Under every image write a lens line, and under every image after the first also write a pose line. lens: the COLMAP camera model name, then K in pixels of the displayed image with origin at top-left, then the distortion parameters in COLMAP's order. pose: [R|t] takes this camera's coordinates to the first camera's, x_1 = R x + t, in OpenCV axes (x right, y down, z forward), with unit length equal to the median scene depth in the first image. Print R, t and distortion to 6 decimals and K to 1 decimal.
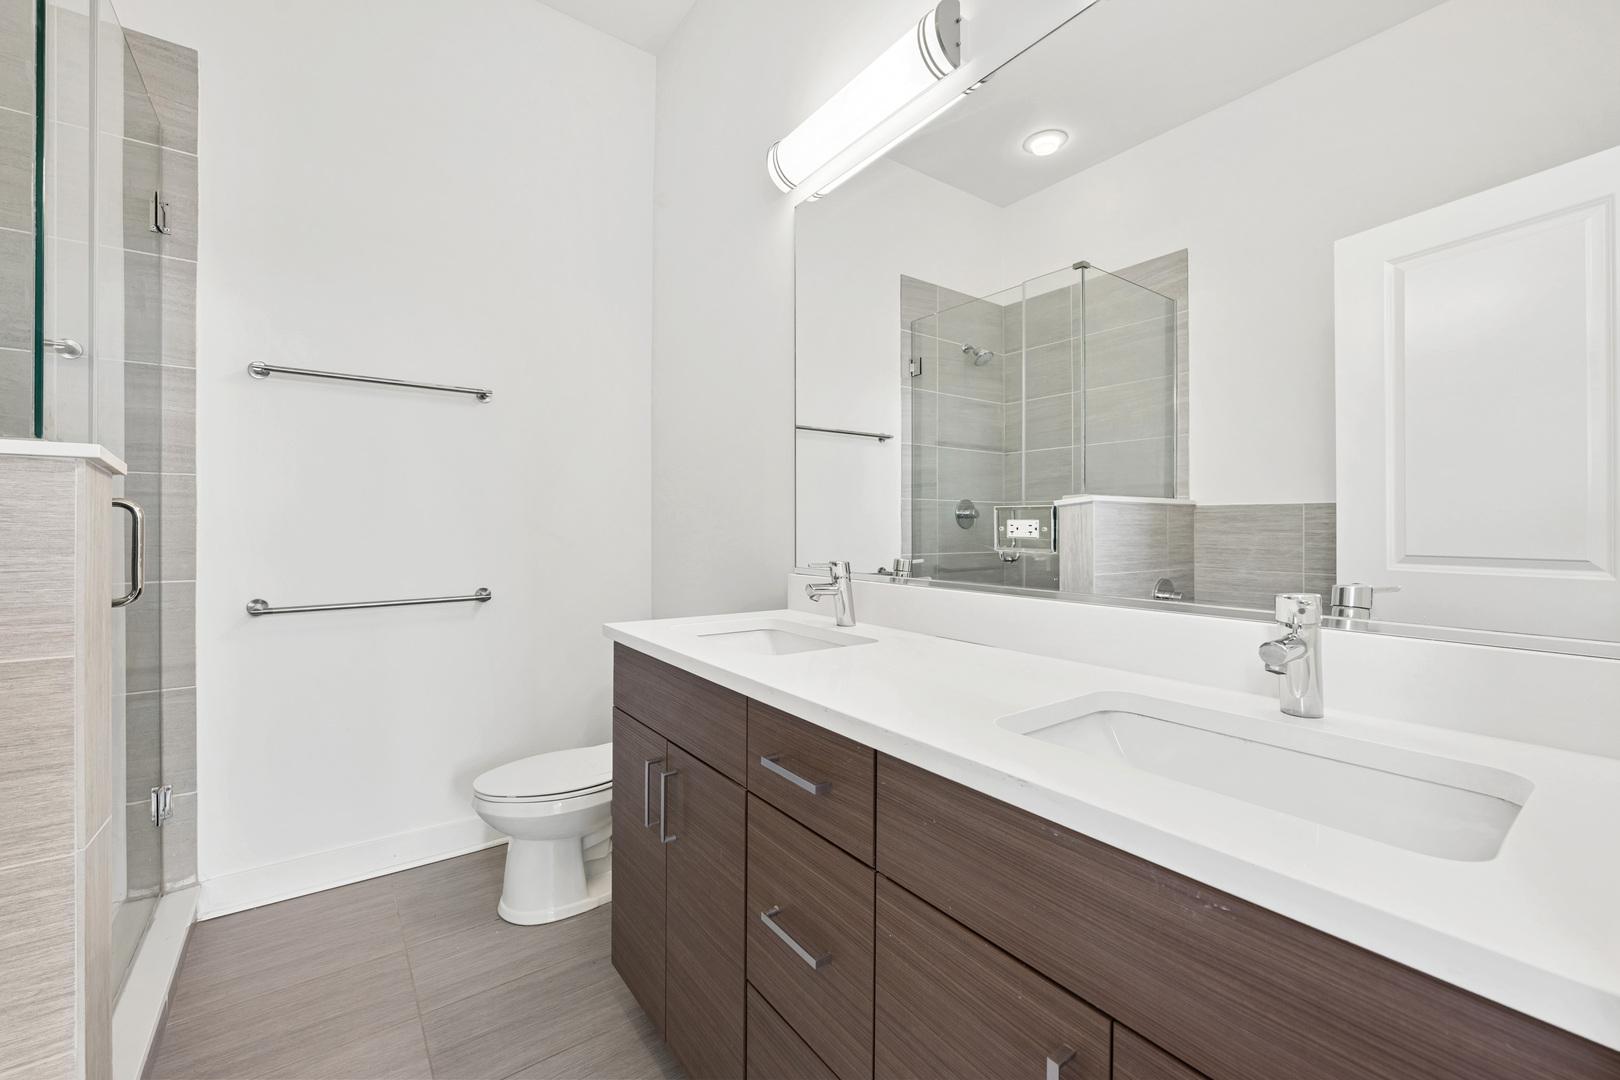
lens RADIAL K [[638.3, 0, 808.4], [0, 638.3, 537.5], [0, 0, 1]] dist [-0.005981, 0.000079]
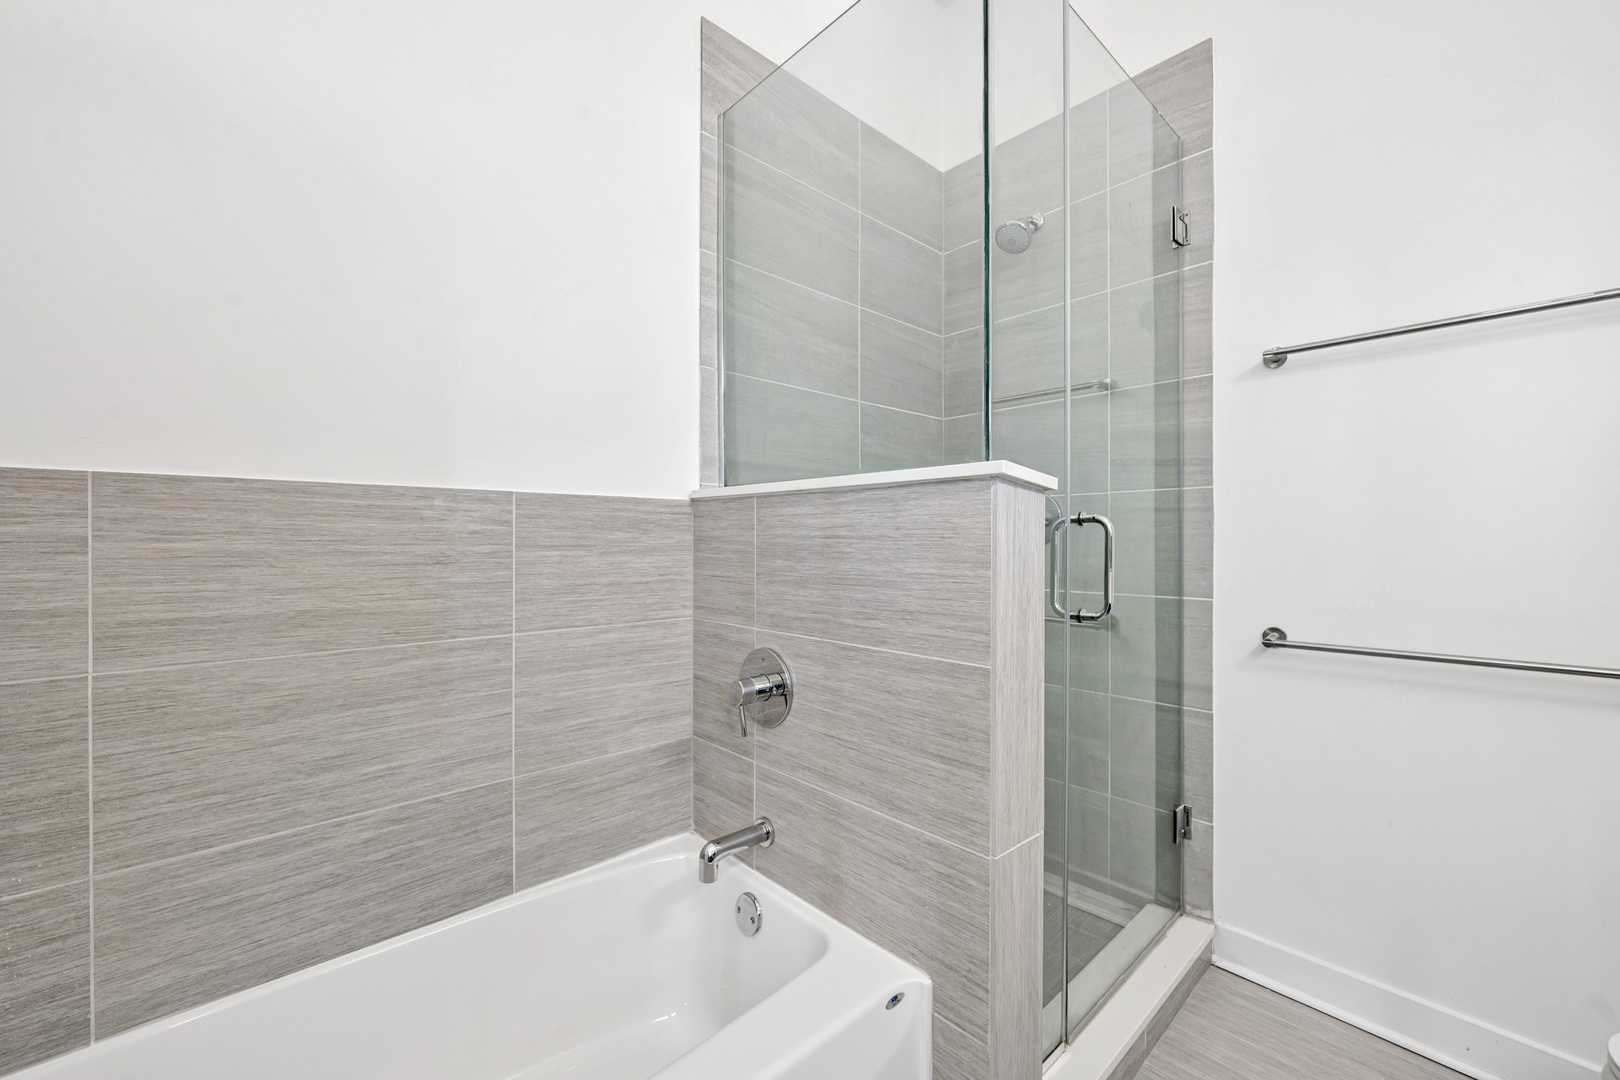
lens RADIAL K [[638.3, 0, 808.4], [0, 638.3, 537.5], [0, 0, 1]] dist [-0.005981, 0.000079]
pose [[0.086023, -0.006675, -0.996271, -0.078309], [-0.017114, 0.999820, -0.008177, -0.005956], [0.996146, 0.017754, 0.085893, 0.327703]]
